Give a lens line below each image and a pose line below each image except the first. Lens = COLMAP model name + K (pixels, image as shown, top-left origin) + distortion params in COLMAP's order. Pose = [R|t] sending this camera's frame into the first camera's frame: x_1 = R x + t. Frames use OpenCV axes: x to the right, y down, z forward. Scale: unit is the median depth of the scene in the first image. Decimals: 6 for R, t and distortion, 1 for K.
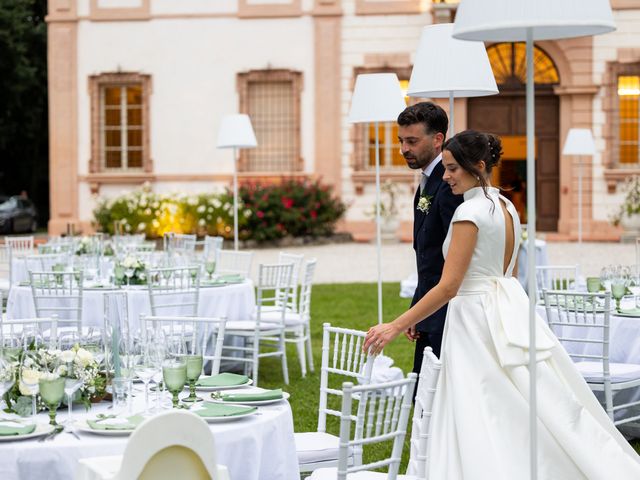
lens RADIAL K [[1422.1, 0, 318.4], [0, 1422.1, 240.1], [0, 0, 1]] dist [0.000992, 0.037301]
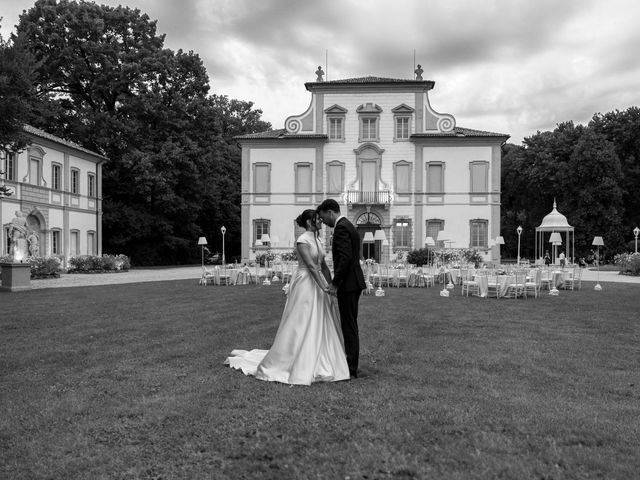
lens RADIAL K [[522.1, 0, 346.7], [0, 522.1, 256.3], [0, 0, 1]] dist [0.004288, 0.003178]
pose [[0.994558, 0.008624, 0.103829, -0.068193], [-0.005821, 0.999611, -0.027278, 0.013869], [-0.104024, 0.026526, 0.994221, -0.390366]]
